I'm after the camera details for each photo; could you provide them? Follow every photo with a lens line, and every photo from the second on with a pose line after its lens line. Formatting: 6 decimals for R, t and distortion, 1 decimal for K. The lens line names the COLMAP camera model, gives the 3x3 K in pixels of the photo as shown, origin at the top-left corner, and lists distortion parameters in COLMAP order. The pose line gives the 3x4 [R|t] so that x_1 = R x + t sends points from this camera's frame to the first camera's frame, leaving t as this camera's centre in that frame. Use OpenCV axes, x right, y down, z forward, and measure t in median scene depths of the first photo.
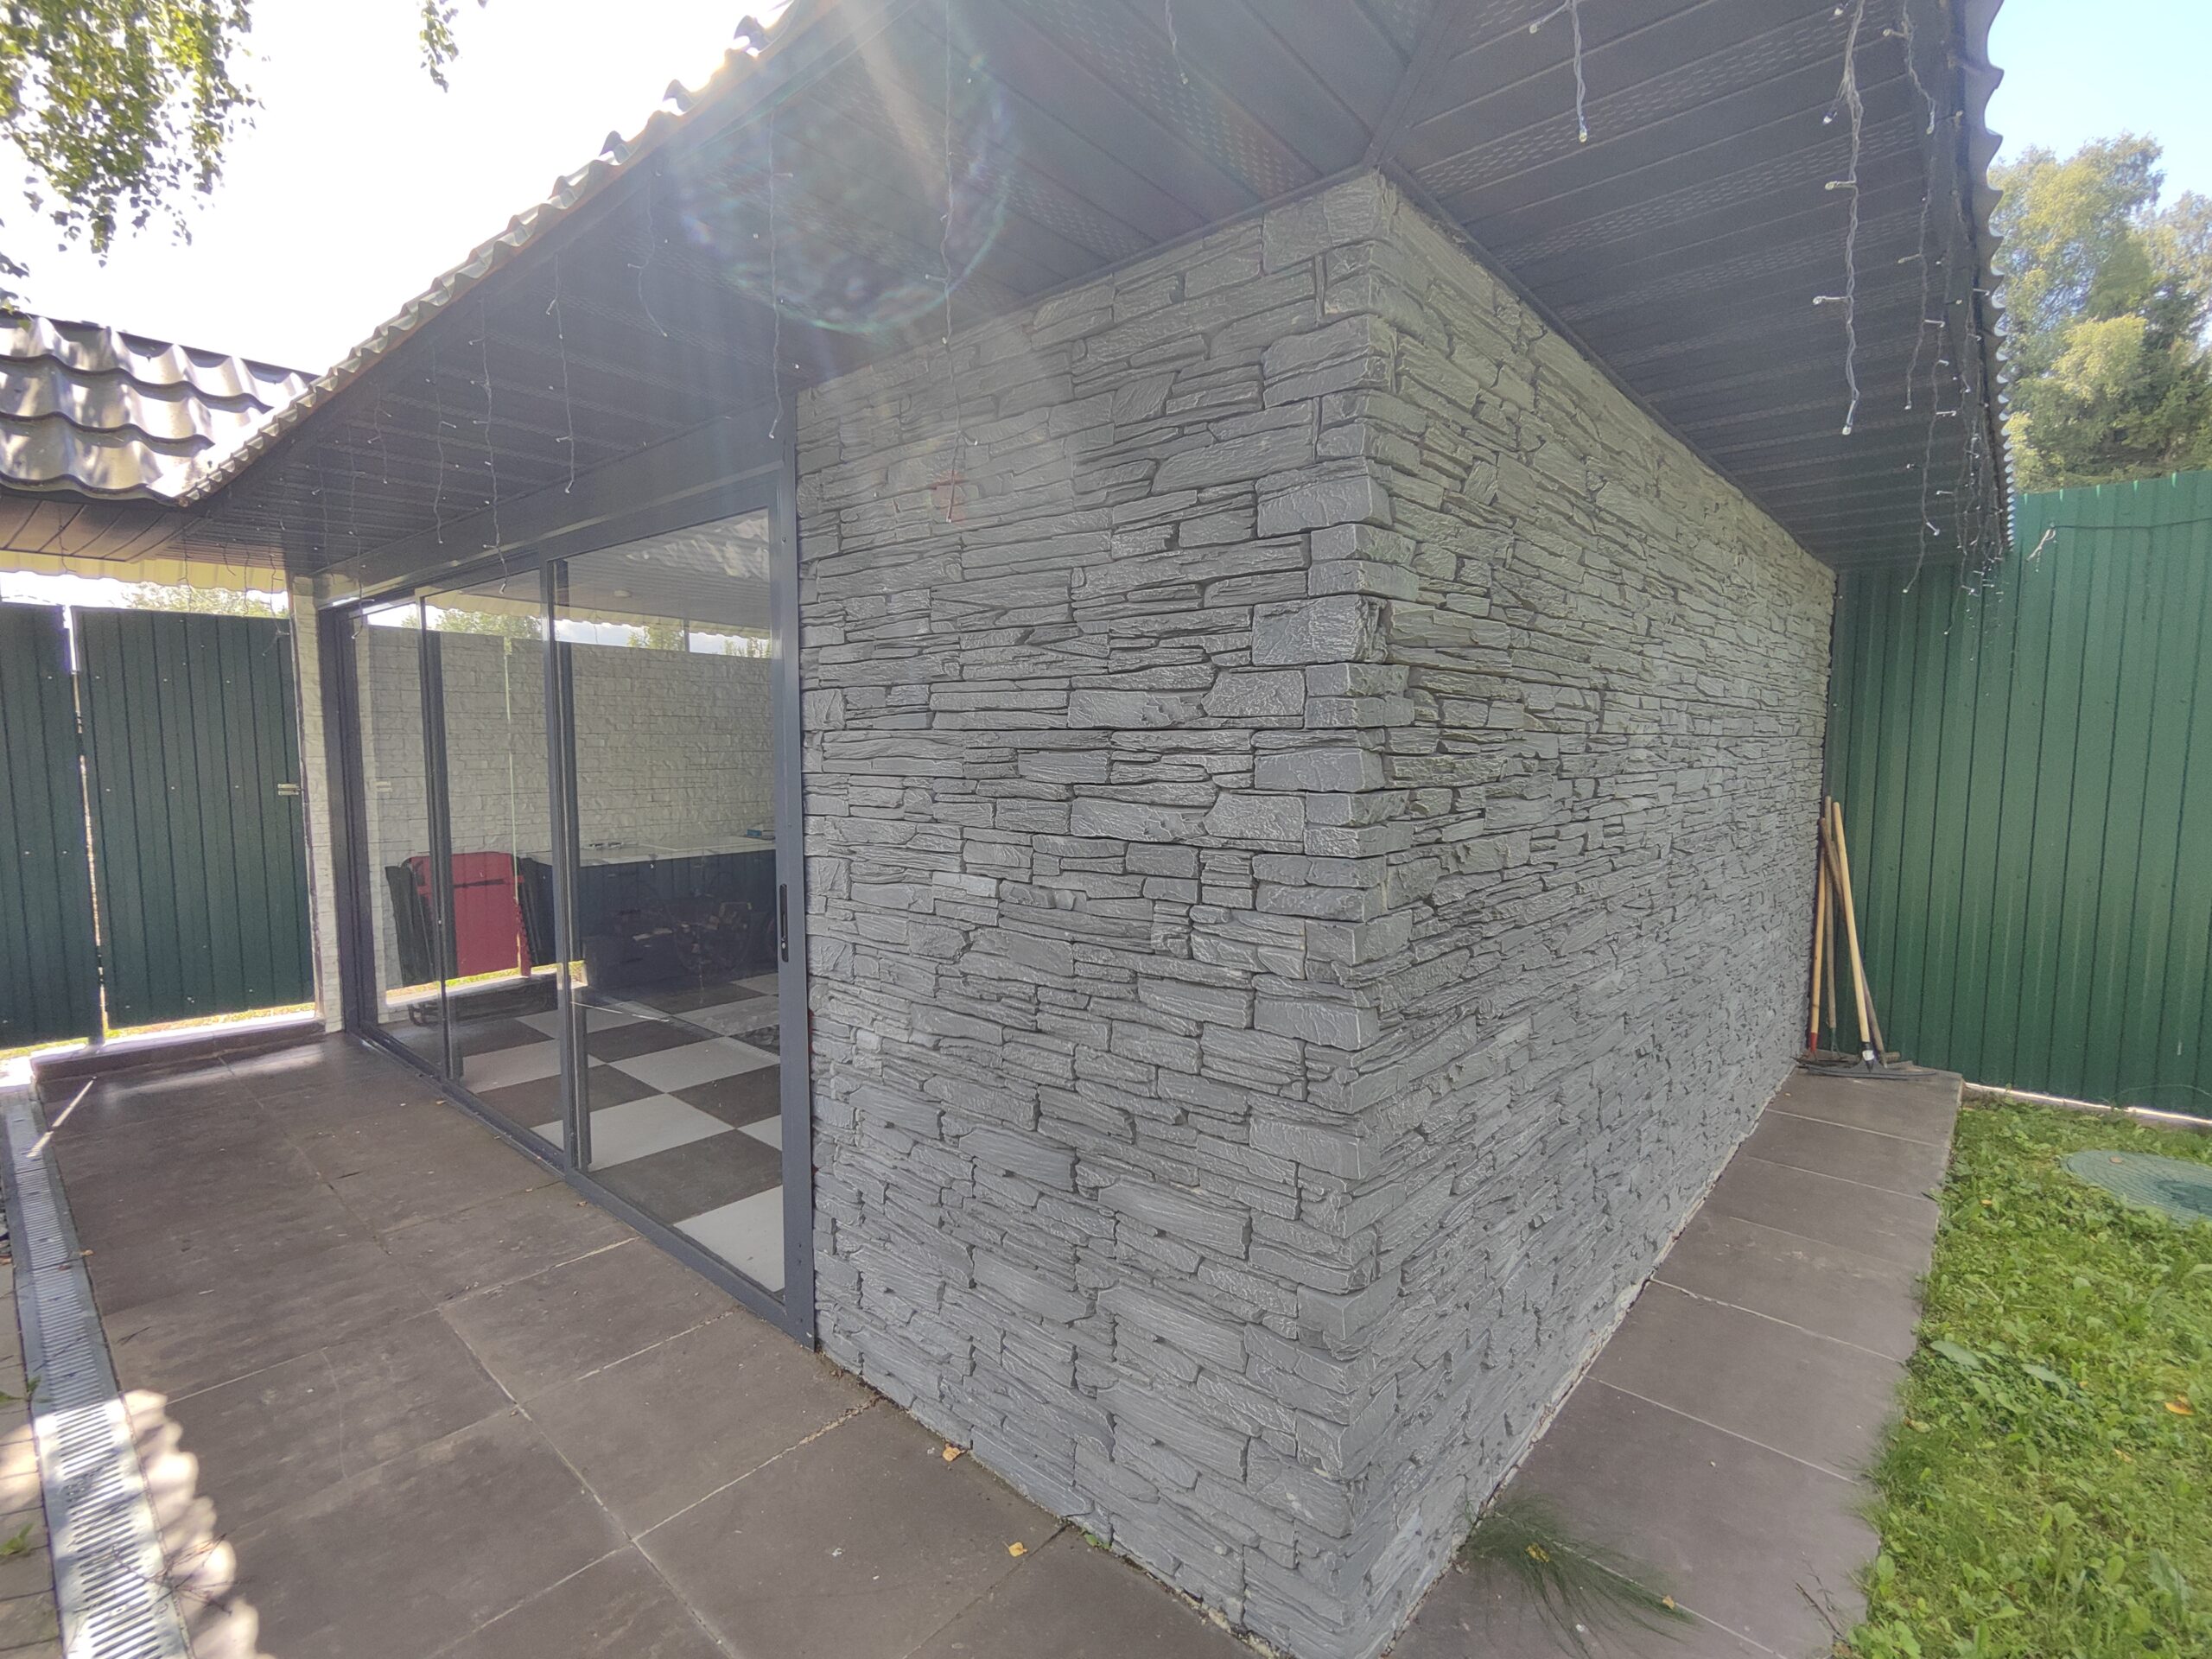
lens RADIAL K [[1029.0, 0, 1099.7], [0, 1029.0, 829.1], [0, 0, 1]] dist [0.009621, -0.002433]
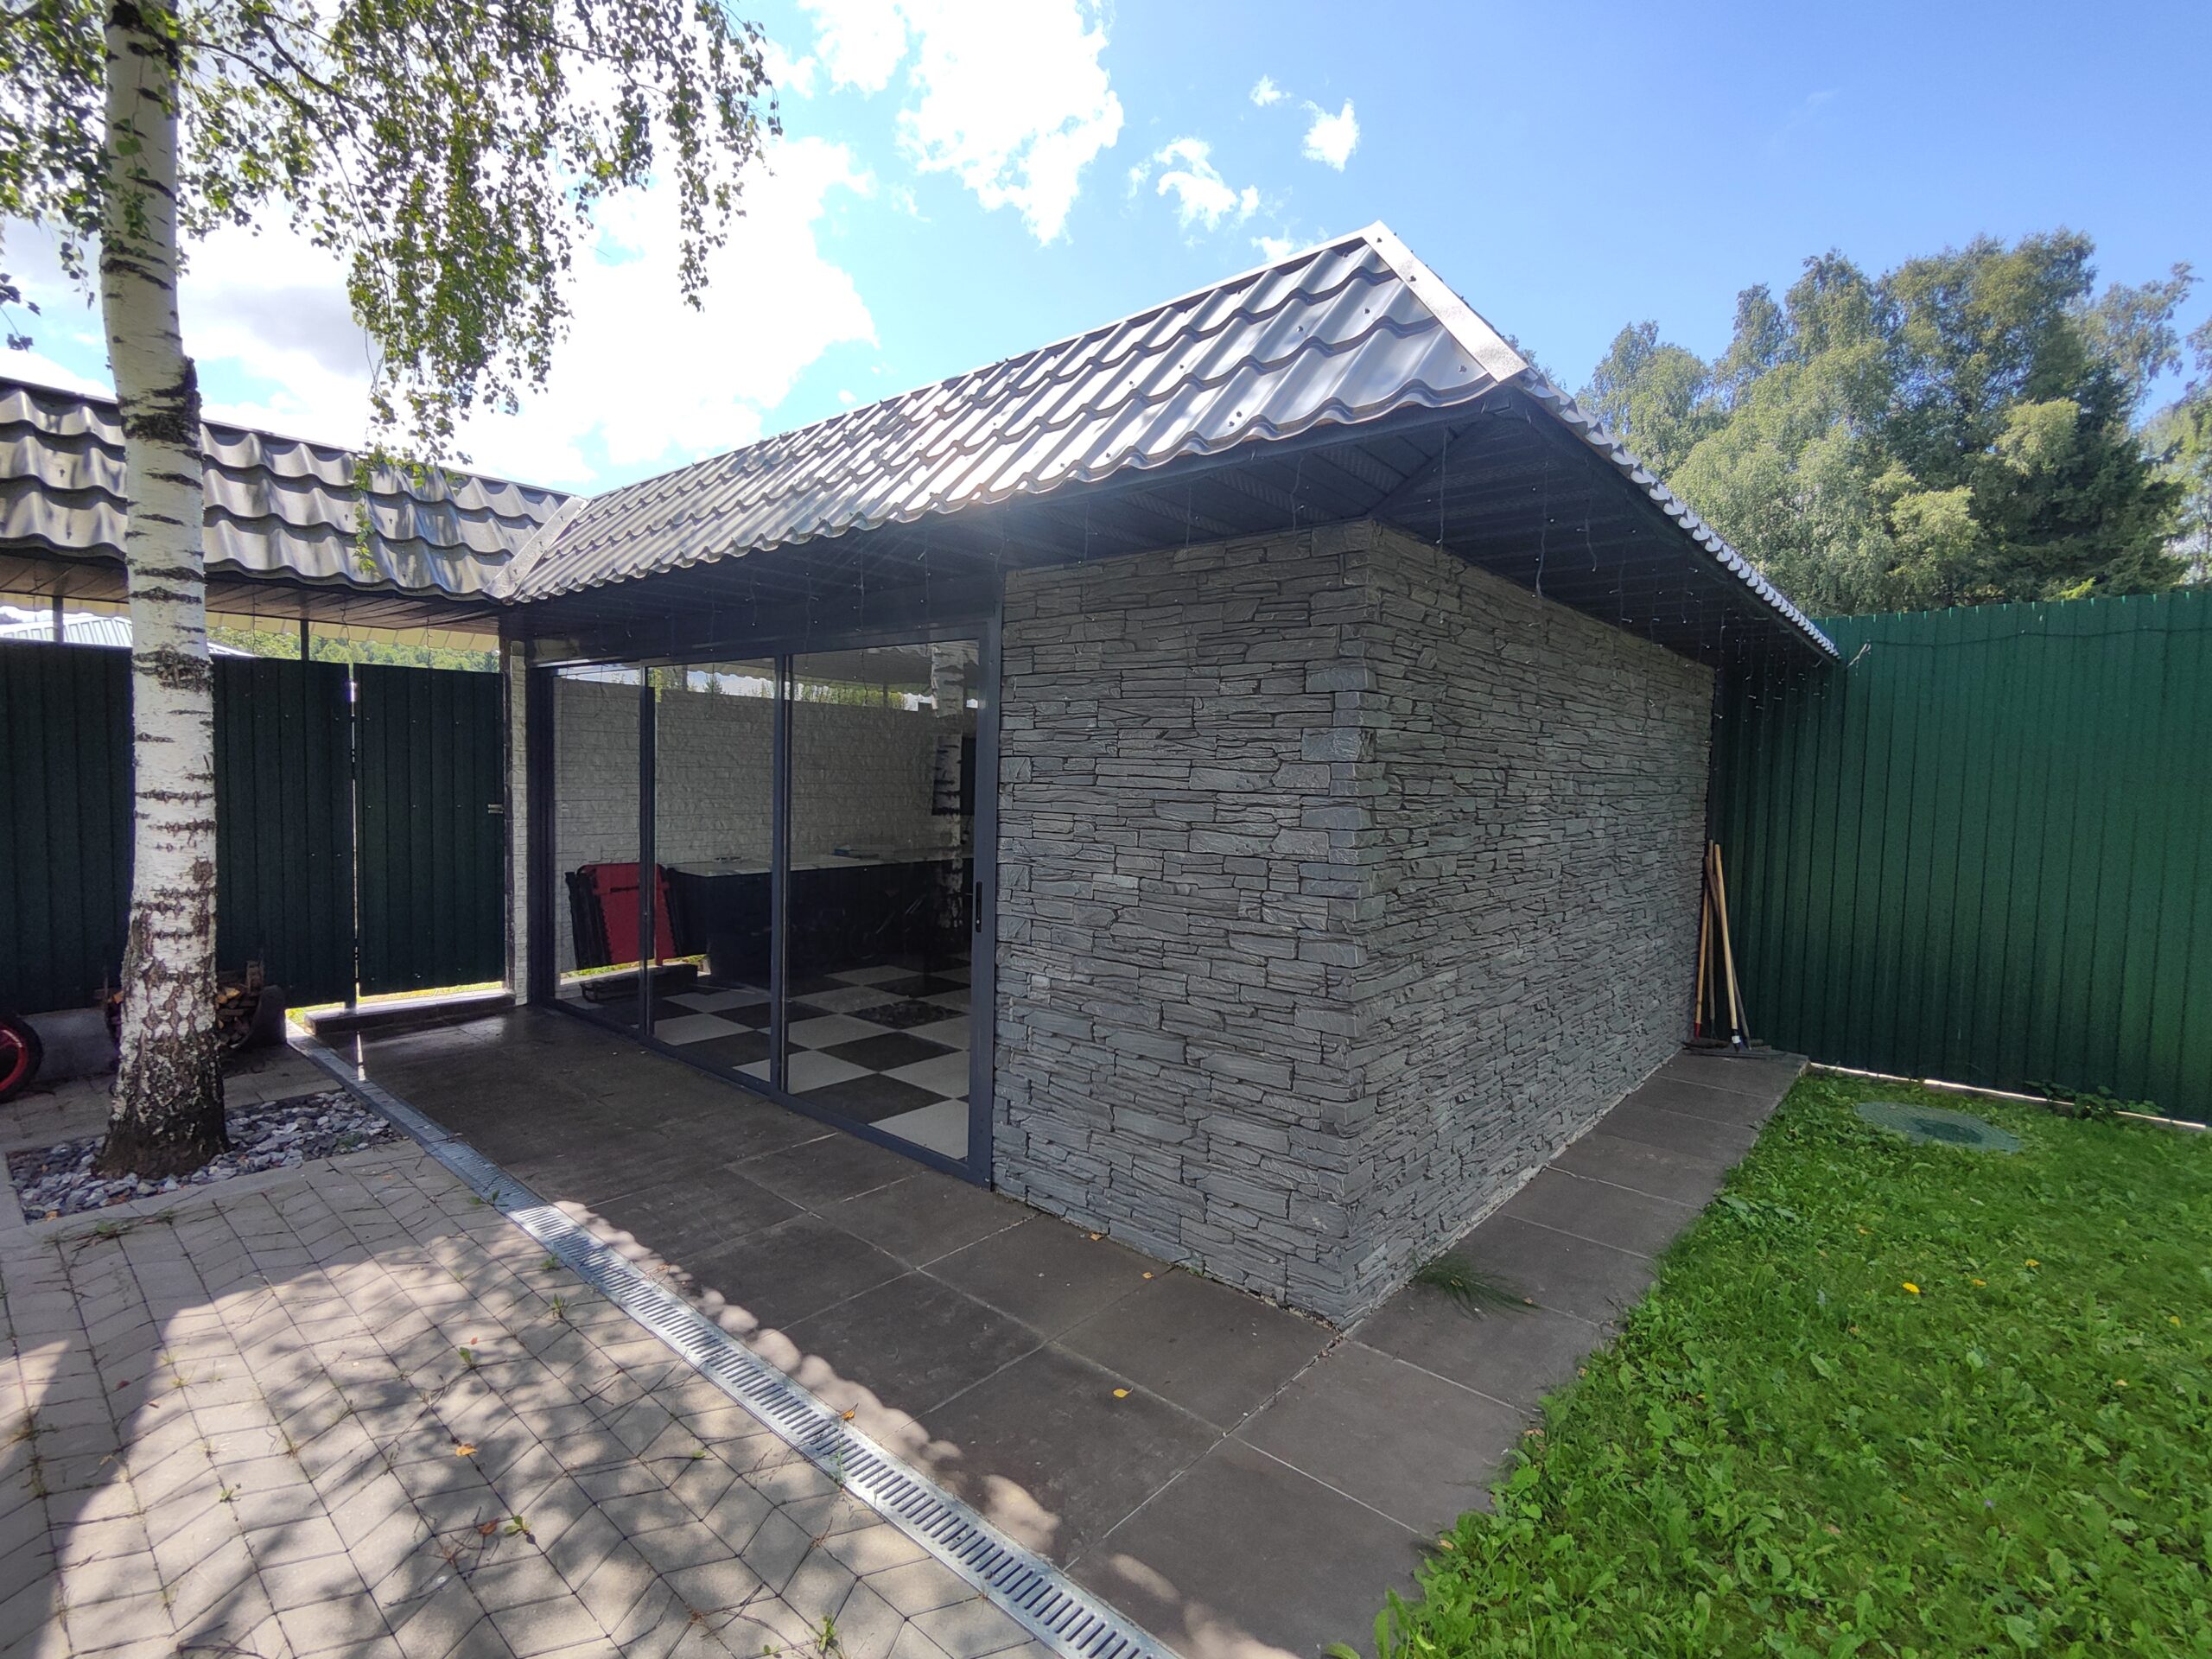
lens RADIAL K [[1029.0, 0, 1101.7], [0, 1029.0, 829.0], [0, 0, 1]] dist [0.009621, -0.002433]
pose [[0.999610, 0.021108, 0.018272, -0.150070], [-0.020557, 0.999344, -0.029822, 0.016504], [-0.018889, 0.029435, 0.999388, -0.521375]]
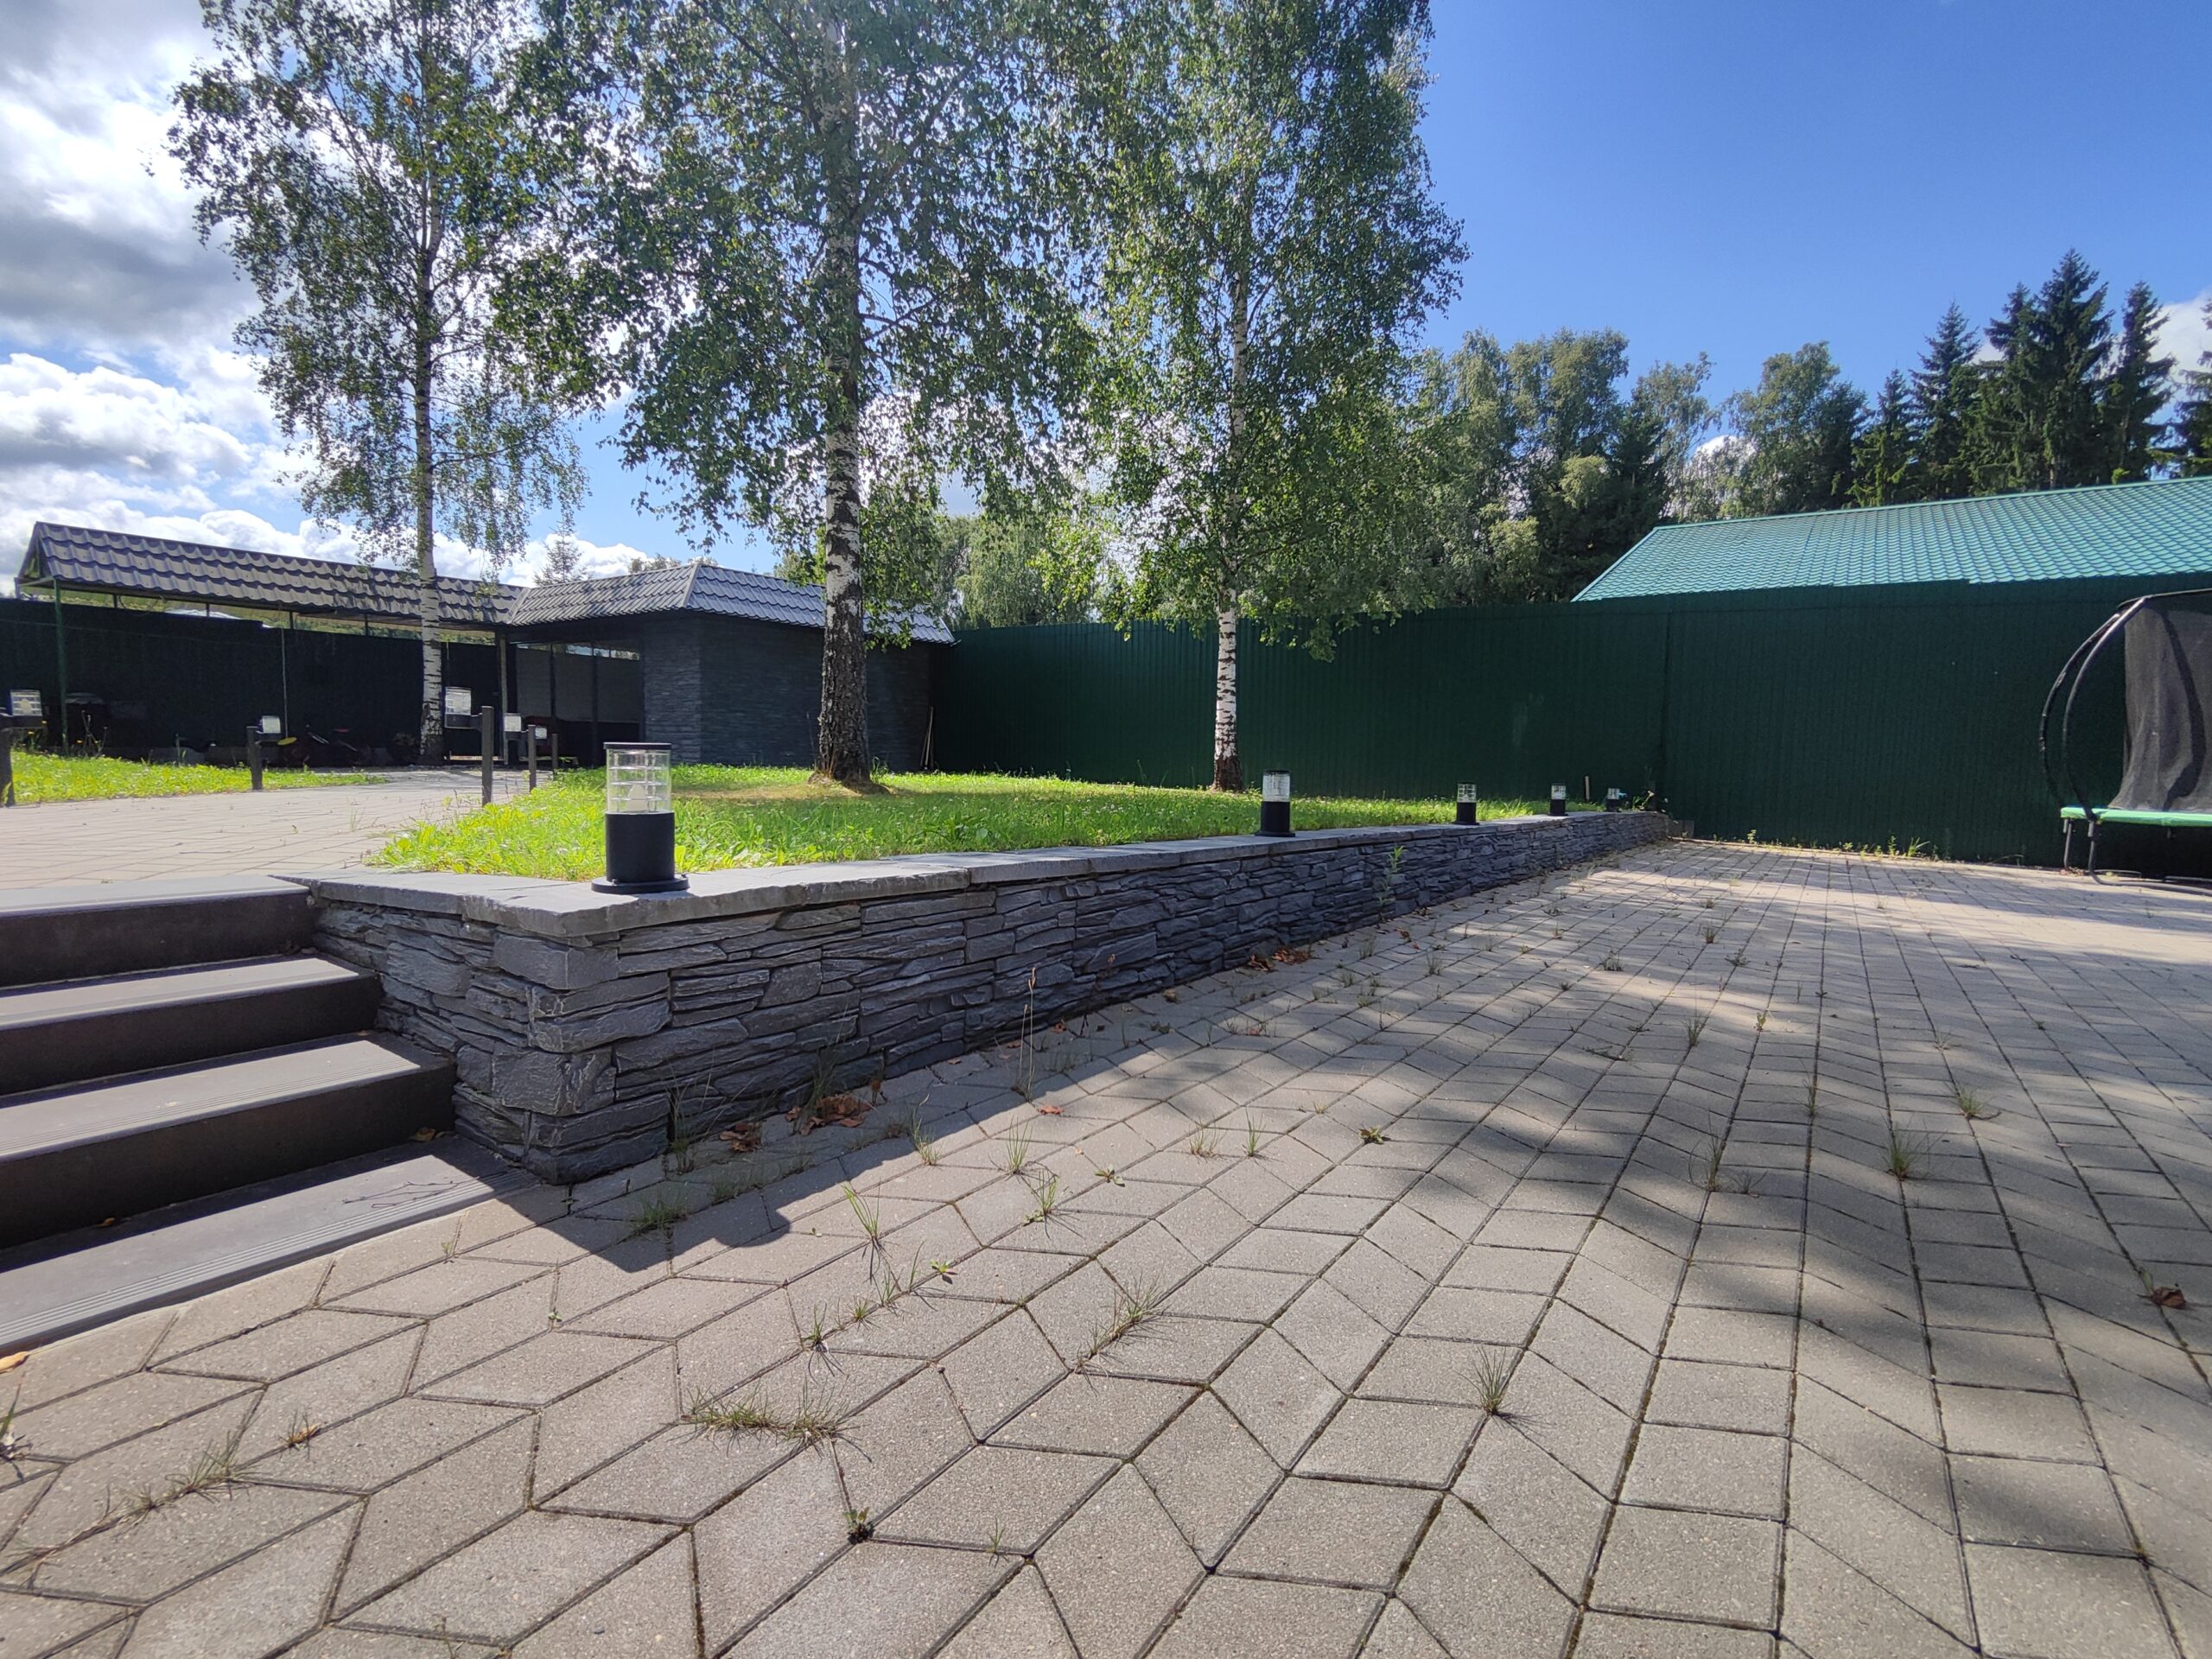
lens RADIAL K [[1029.0, 0, 1111.5], [0, 1029.0, 826.8], [0, 0, 1]] dist [0.009621, -0.002433]
pose [[0.993229, 0.009014, 0.115826, 1.757177], [-0.007928, 0.999920, -0.009829, 0.849727], [-0.115905, 0.008844, 0.993221, -5.383624]]
